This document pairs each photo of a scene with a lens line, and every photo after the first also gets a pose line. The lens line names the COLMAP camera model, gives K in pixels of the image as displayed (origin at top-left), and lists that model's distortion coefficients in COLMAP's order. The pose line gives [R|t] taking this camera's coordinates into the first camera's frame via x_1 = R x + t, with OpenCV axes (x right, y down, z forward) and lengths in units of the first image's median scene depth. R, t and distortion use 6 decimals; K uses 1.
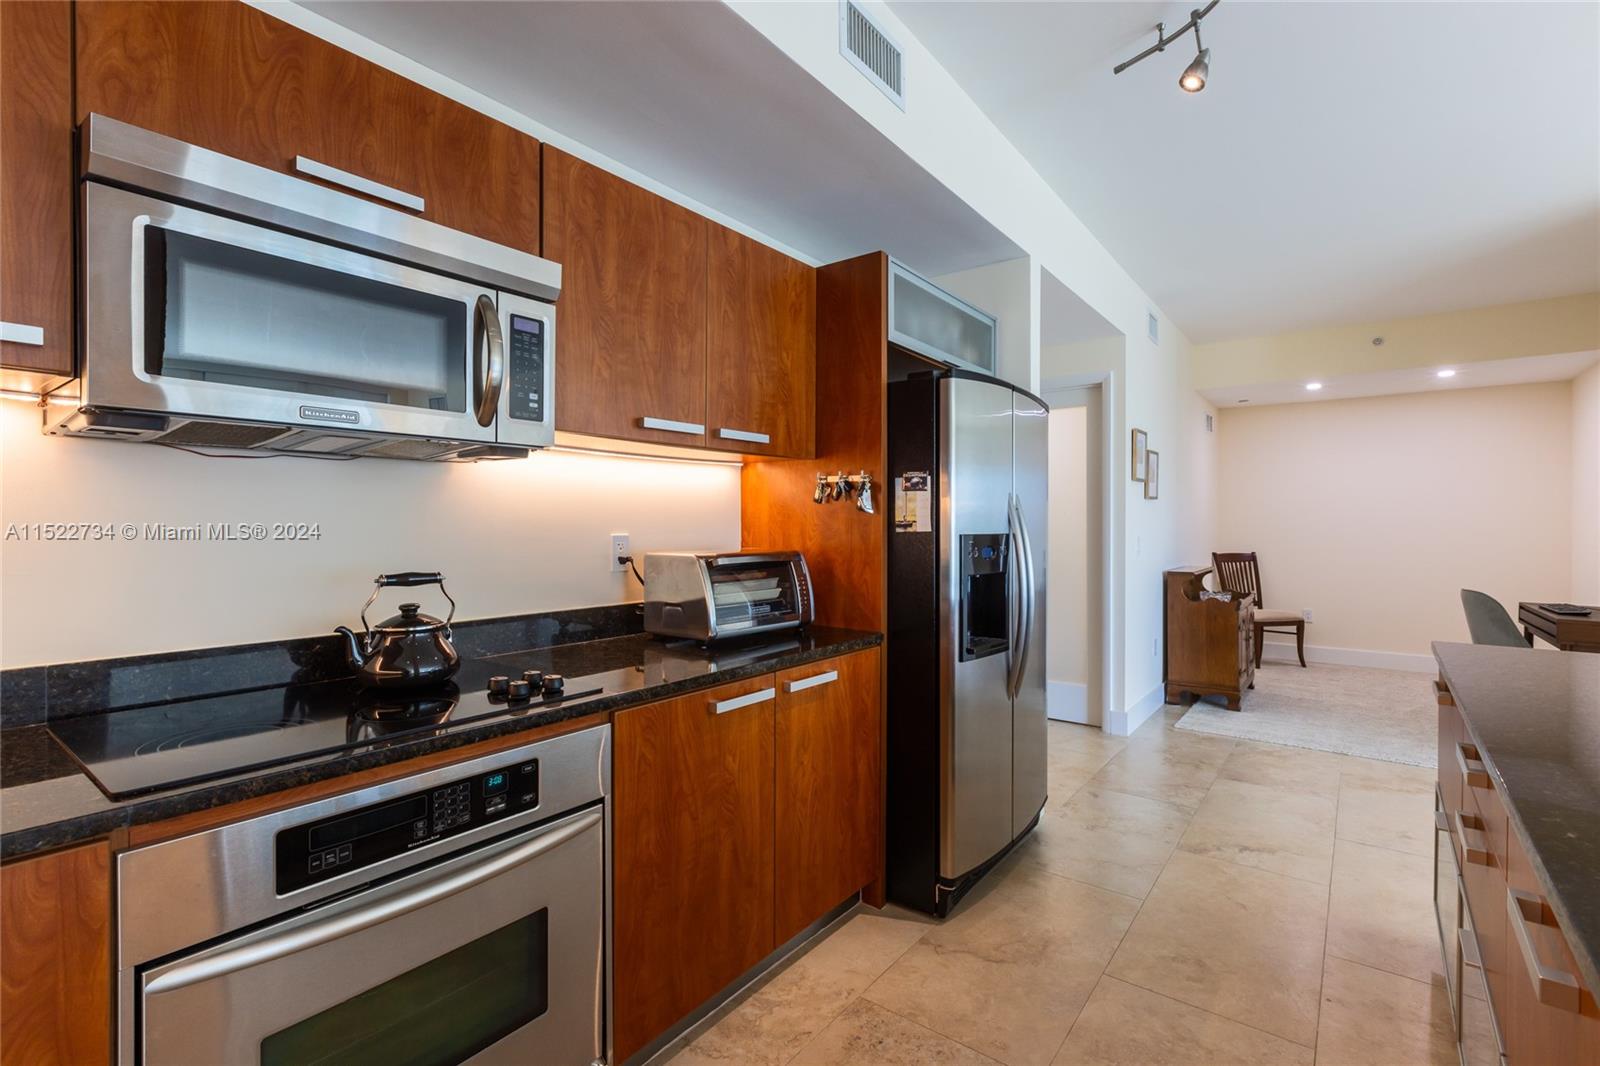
lens RADIAL K [[735.7, 0, 800.0], [0, 735.7, 533.0], [0, 0, 1]] dist [-0.000479, 0.000258]
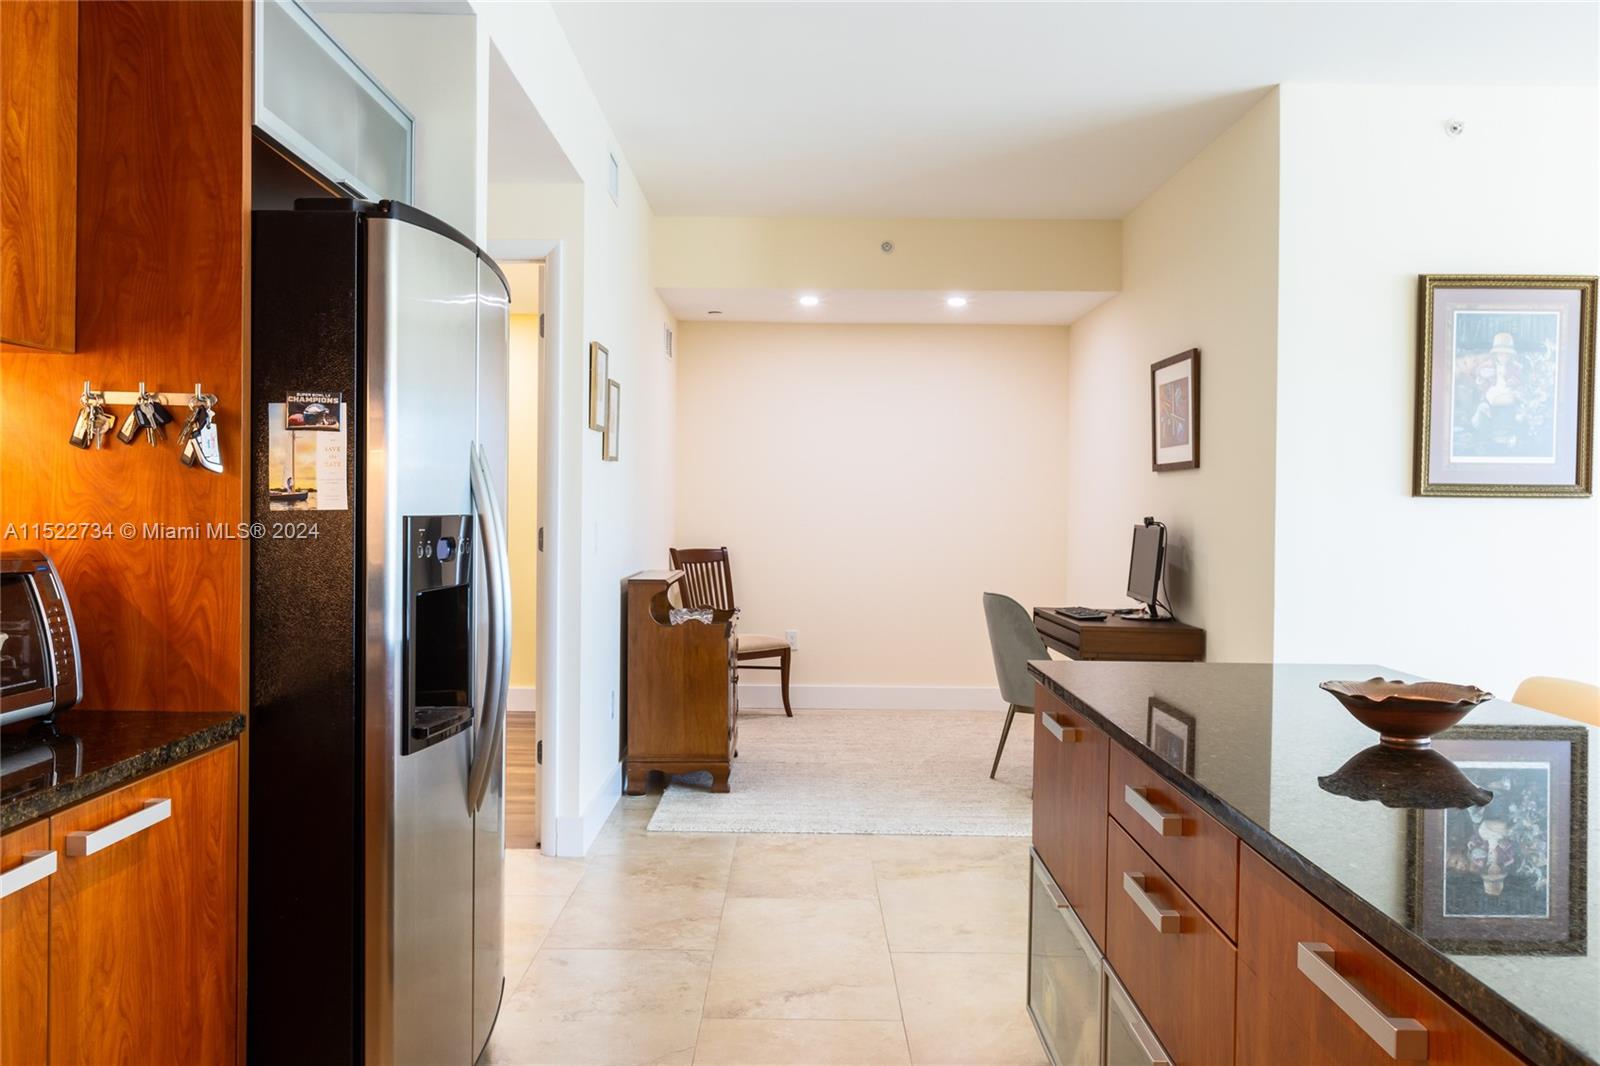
lens RADIAL K [[1338.8, 0, 800.0], [0, 1338.8, 533.0], [0, 0, 1]] dist [-0.009715, 0.004484]
pose [[0.795062, -0.004127, 0.606514, -0.130511], [-0.002634, 0.999944, 0.010257, 0.003515], [-0.606522, -0.009752, 0.795007, 0.052918]]
